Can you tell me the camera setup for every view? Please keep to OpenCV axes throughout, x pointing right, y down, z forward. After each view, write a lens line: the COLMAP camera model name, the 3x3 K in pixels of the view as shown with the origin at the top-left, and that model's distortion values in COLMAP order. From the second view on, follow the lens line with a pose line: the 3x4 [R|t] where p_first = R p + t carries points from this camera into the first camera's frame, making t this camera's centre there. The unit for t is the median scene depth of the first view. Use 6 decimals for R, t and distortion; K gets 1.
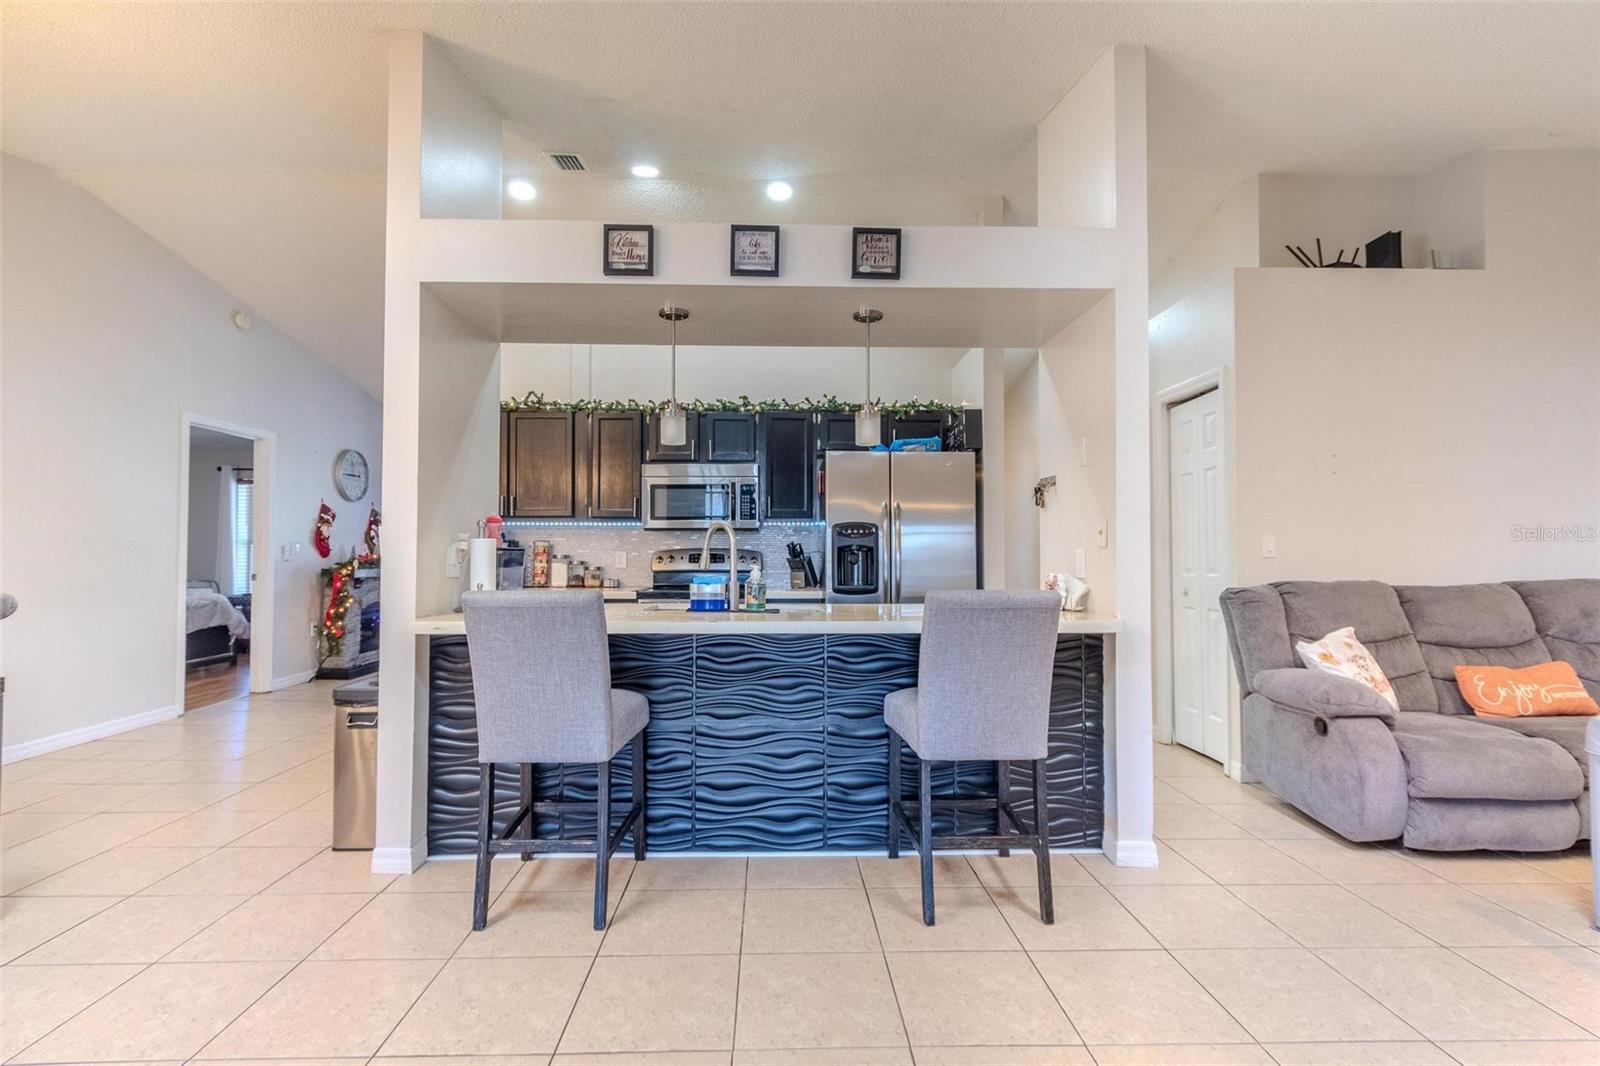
lens RADIAL K [[736.0, 0, 797.0], [0, 736.0, 536.0], [0, 0, 1]] dist [0.004211, -0.002459]
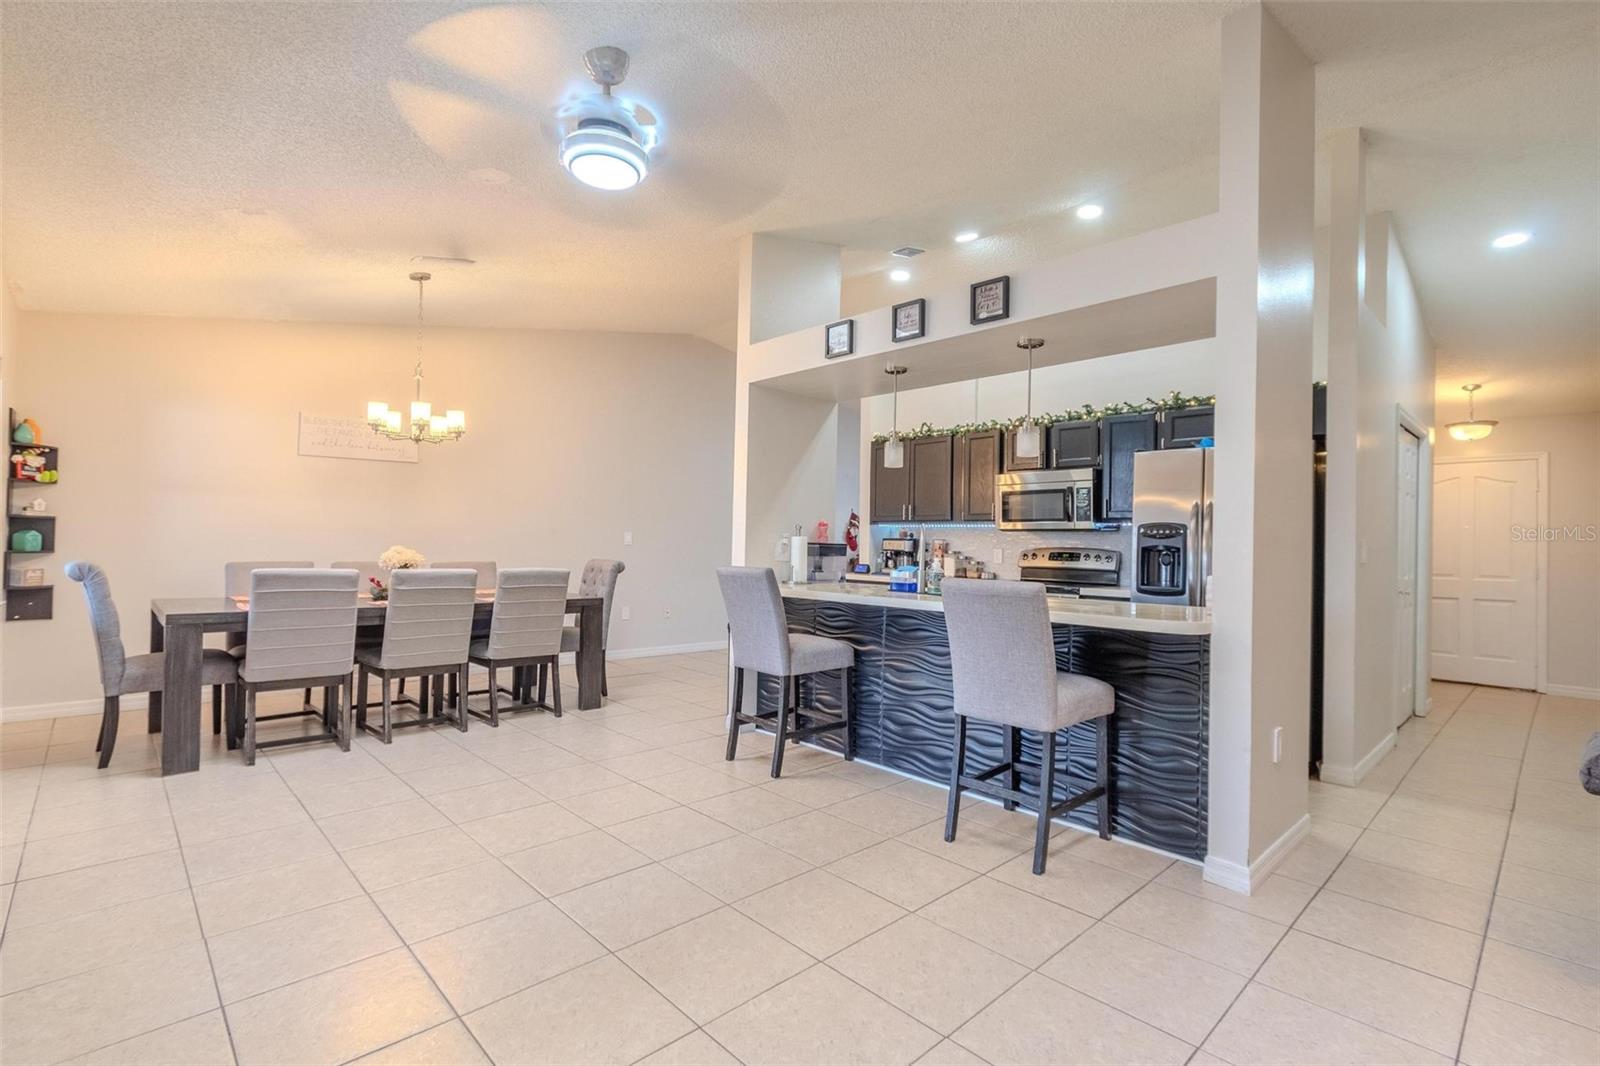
lens RADIAL K [[736.0, 0, 804.4], [0, 736.0, 537.7], [0, 0, 1]] dist [0.004211, -0.002459]
pose [[0.672454, 0.004672, -0.740125, 0.678239], [-0.003478, 0.999989, 0.003152, 0.000571], [0.740131, 0.000455, 0.672462, -0.027676]]
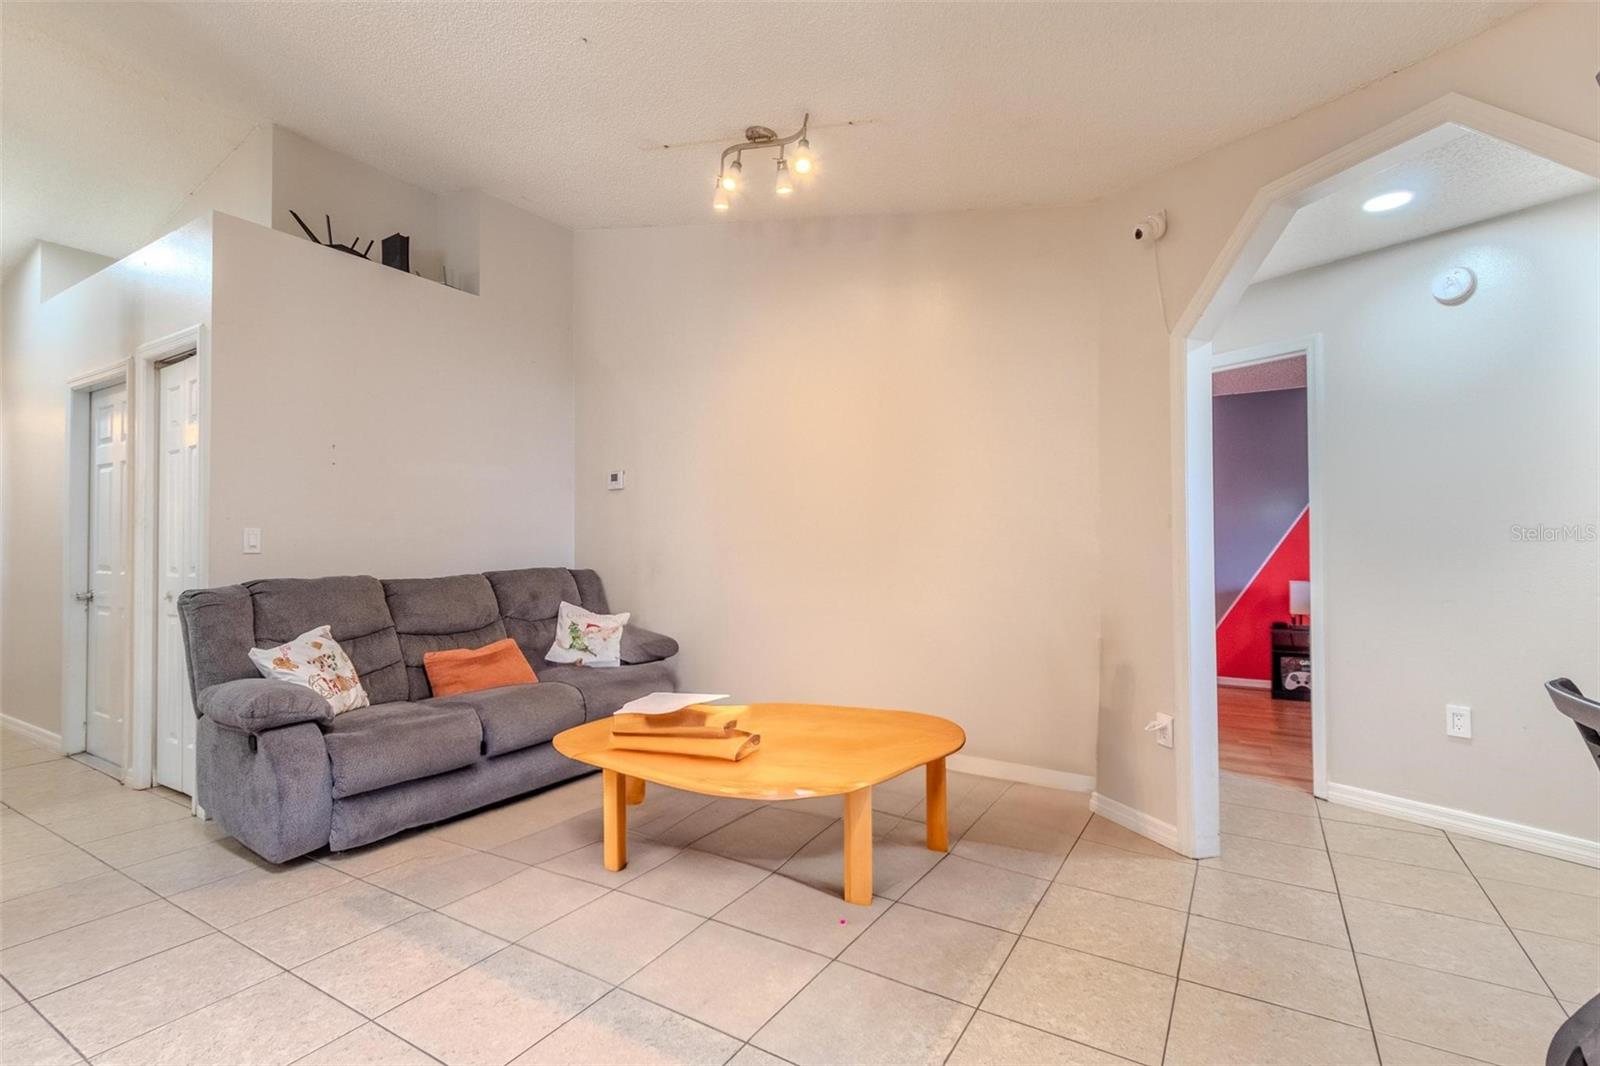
lens RADIAL K [[736.0, 0, 791.2], [0, 736.0, 534.6], [0, 0, 1]] dist [0.004211, -0.002459]
pose [[0.545402, 0.010677, 0.838106, 0.270641], [-0.014266, 0.999892, -0.003454, 0.000790], [-0.838053, -0.010073, 0.545496, -0.021146]]
